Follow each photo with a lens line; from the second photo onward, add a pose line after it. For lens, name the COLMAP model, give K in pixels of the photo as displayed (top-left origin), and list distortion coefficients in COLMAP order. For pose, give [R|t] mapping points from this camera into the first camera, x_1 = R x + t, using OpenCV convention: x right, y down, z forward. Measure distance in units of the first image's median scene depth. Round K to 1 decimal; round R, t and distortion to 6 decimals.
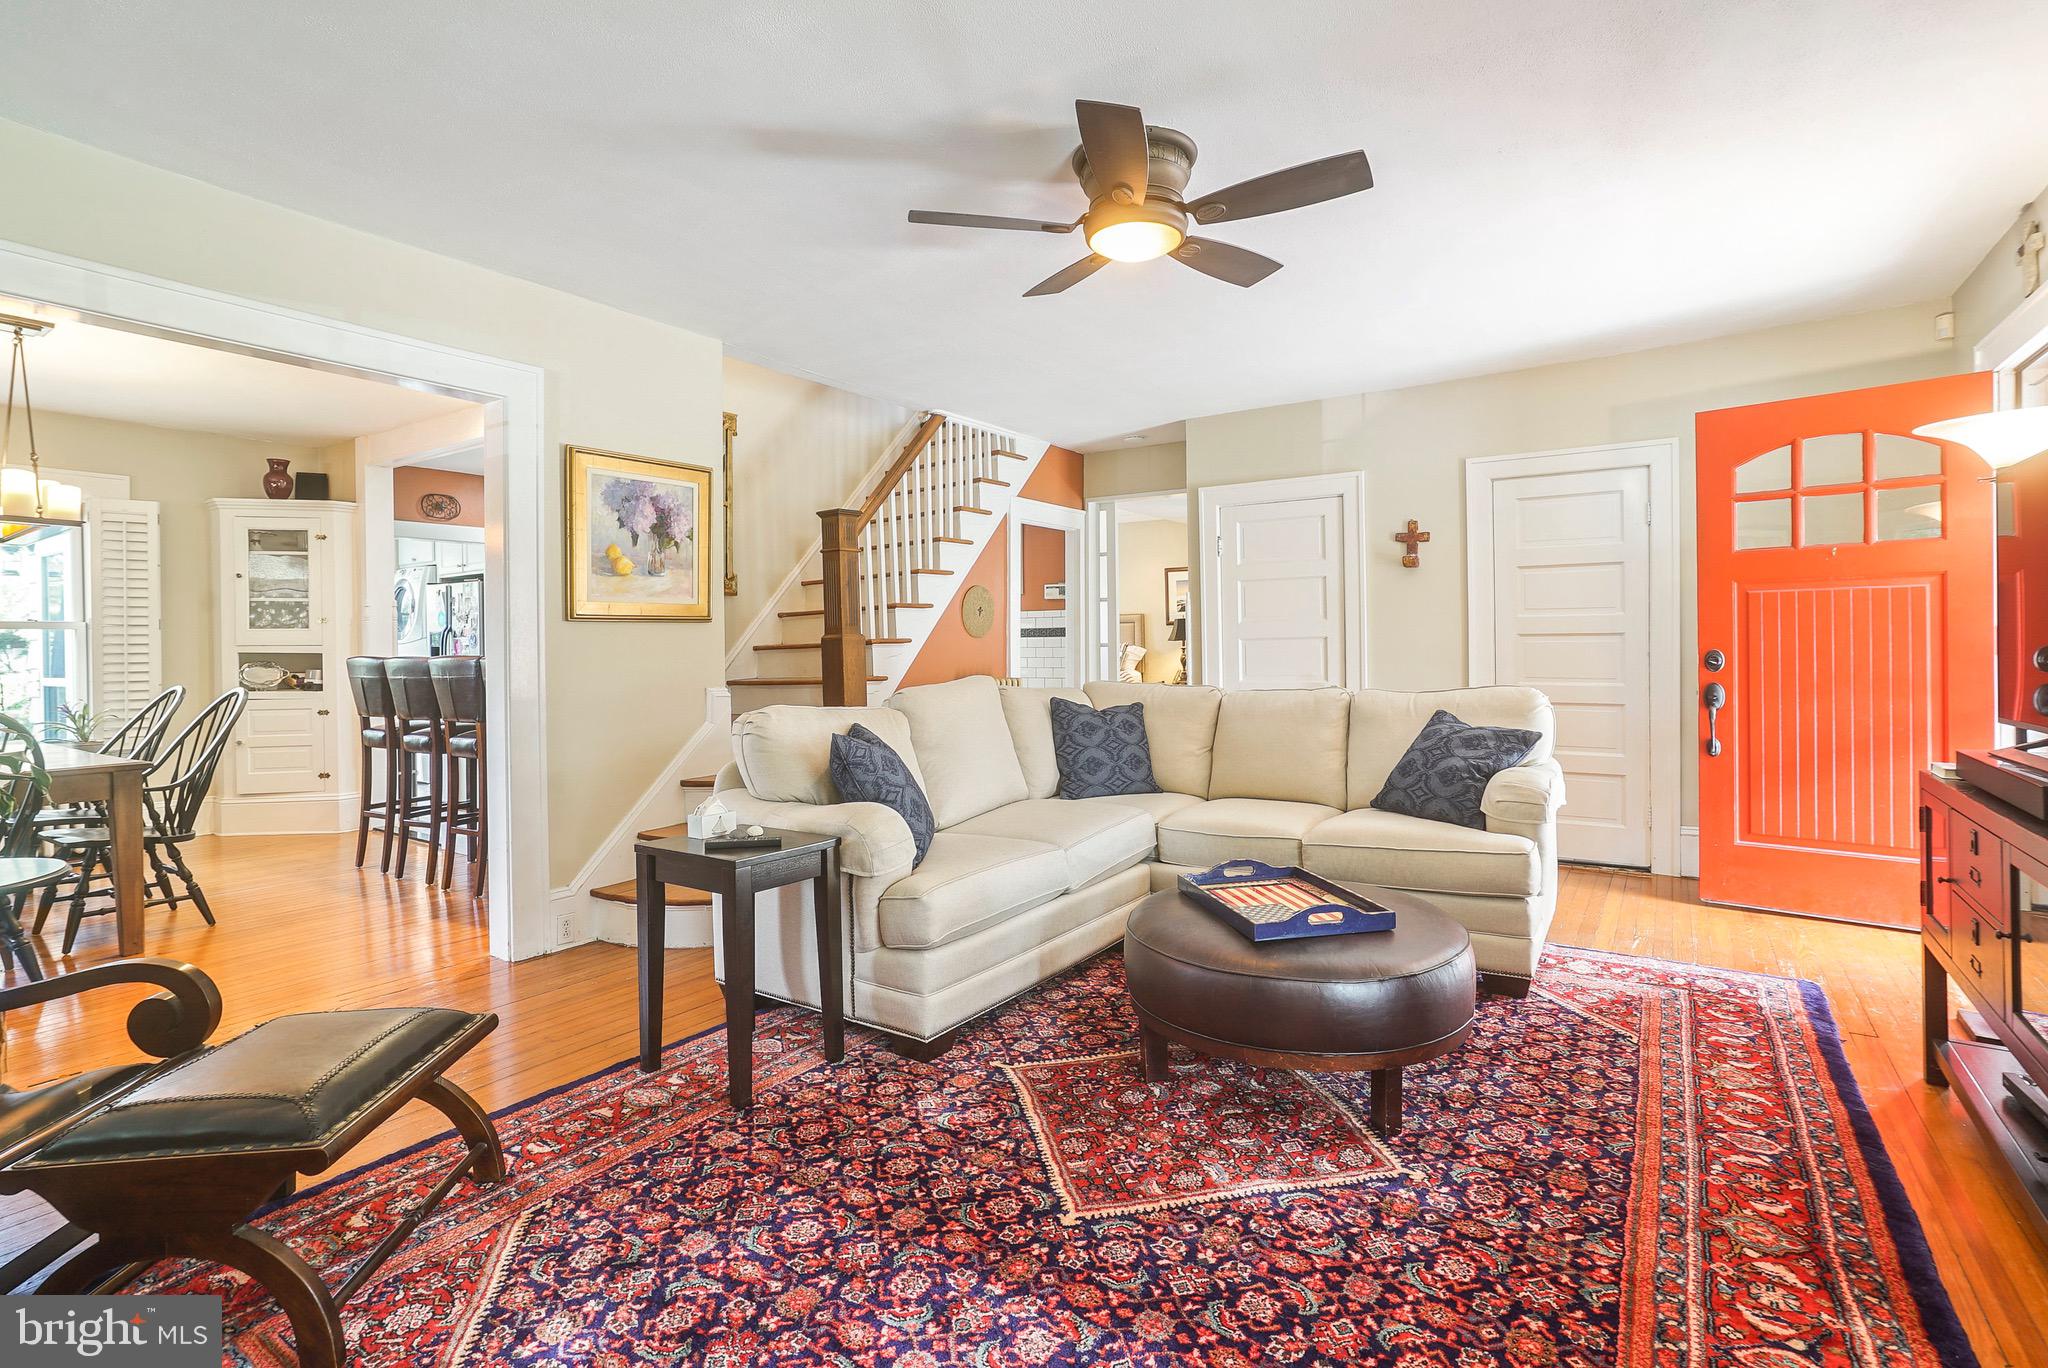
lens RADIAL K [[965.1, 0, 1030.0], [0, 965.1, 645.4], [0, 0, 1]] dist [-0.047663, 0.026547]
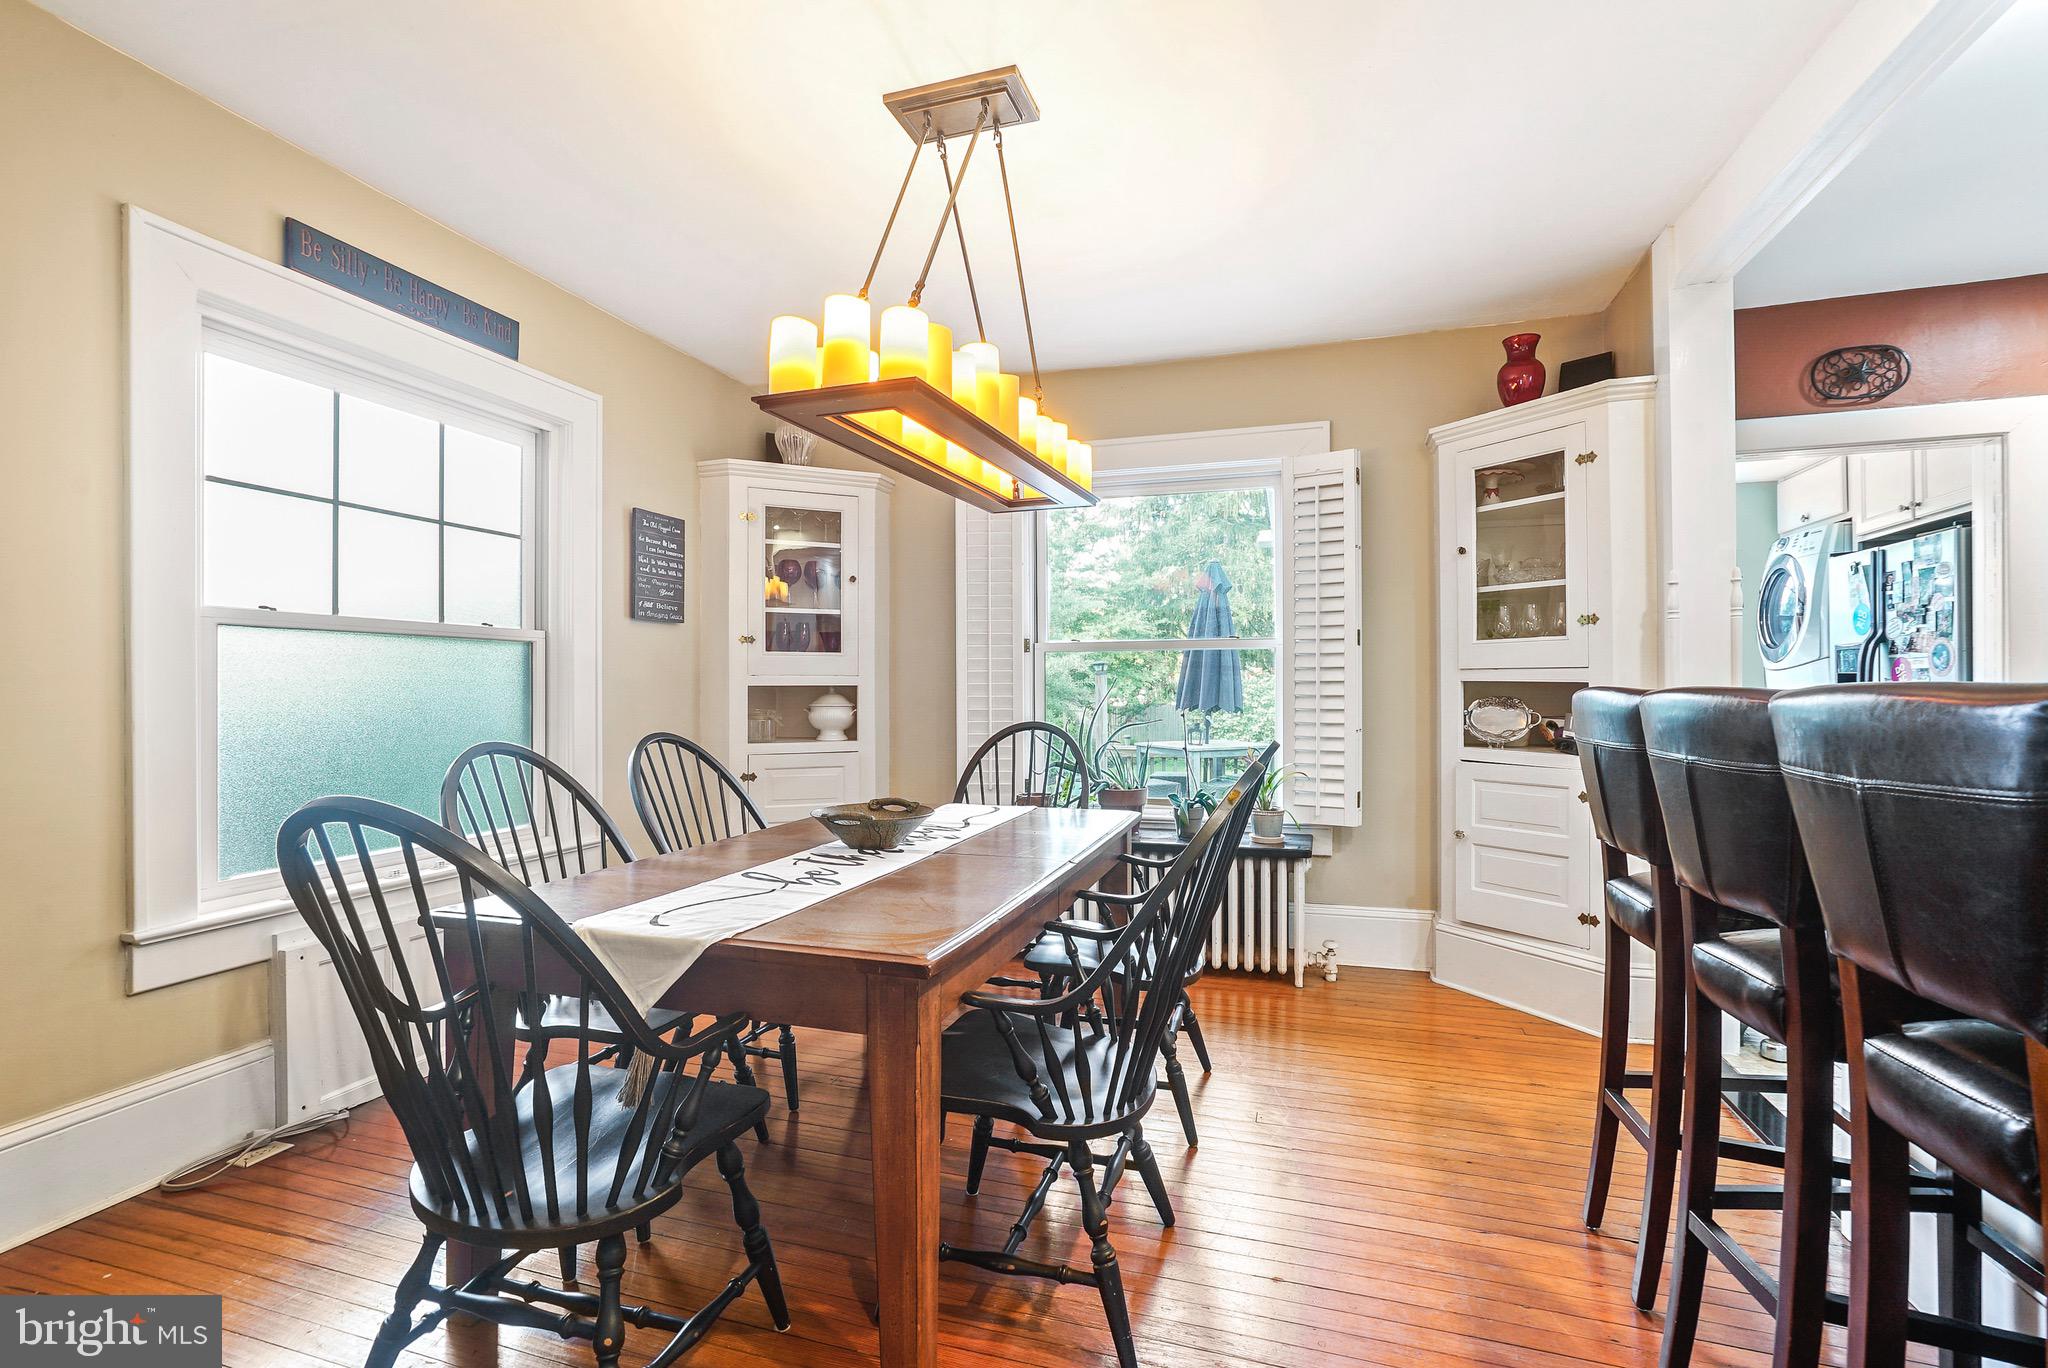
lens RADIAL K [[953.5, 0, 1010.7], [0, 953.5, 679.0], [0, 0, 1]] dist [-0.044387, 0.025290]
pose [[0.266820, 0.000263, -0.963746, -0.755340], [-0.002765, 0.999996, -0.000492, 0.016799], [0.963743, 0.002796, 0.266819, 1.251409]]
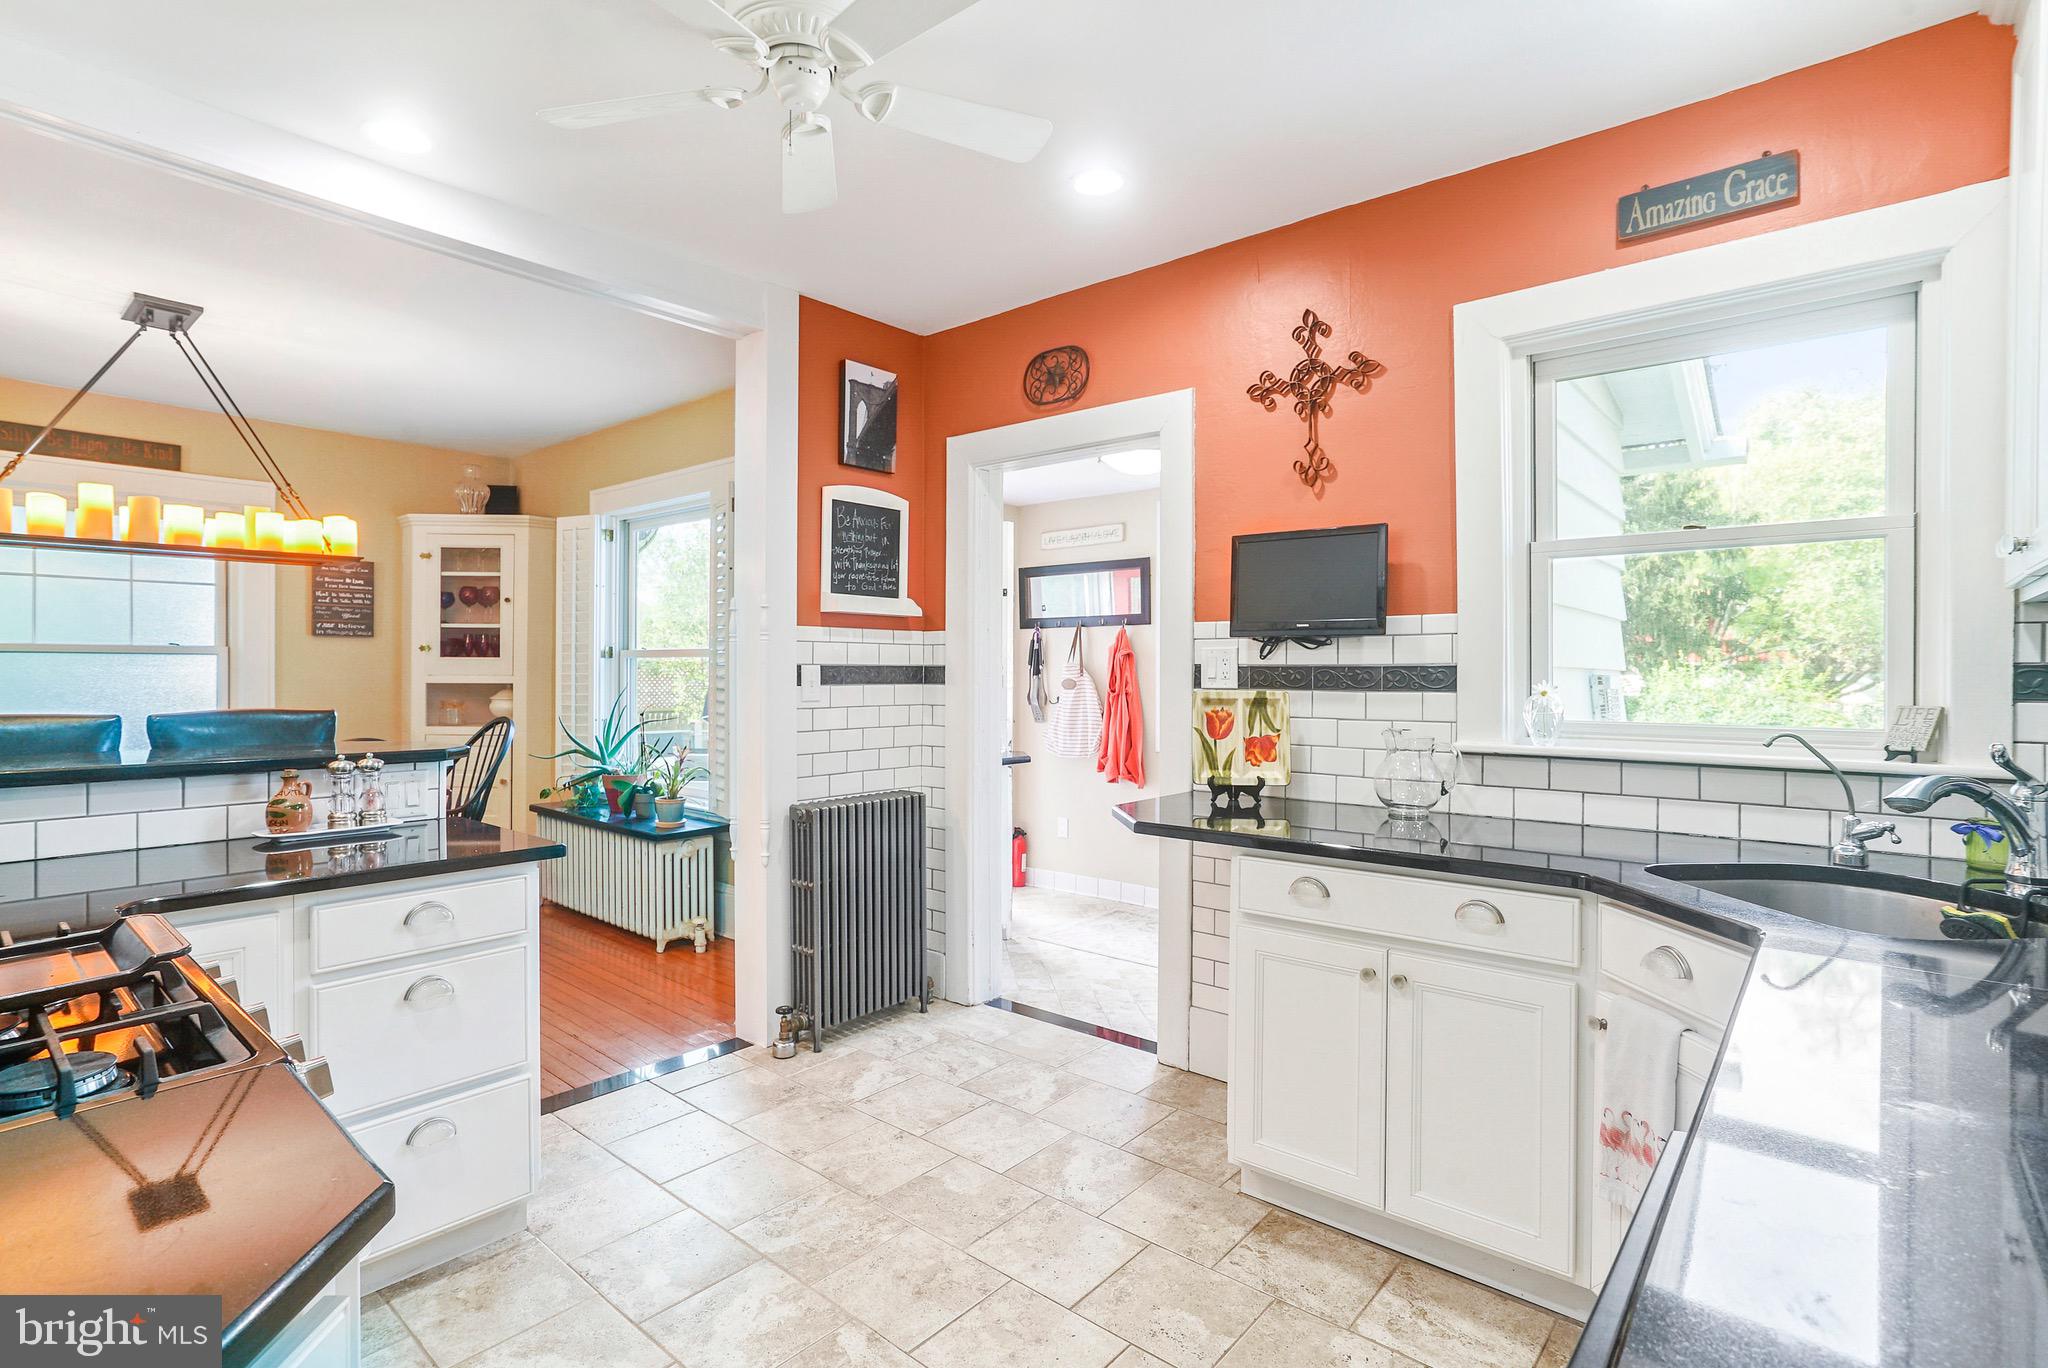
lens RADIAL K [[1000.3, 0, 1004.5], [0, 1000.3, 685.9], [0, 0, 1]] dist [-0.040495, 0.027660]
pose [[-0.134139, 0.027152, -0.990590, -0.400717], [-0.009801, 0.999539, 0.028725, -0.037834], [0.990914, 0.013561, -0.133811, 2.748213]]
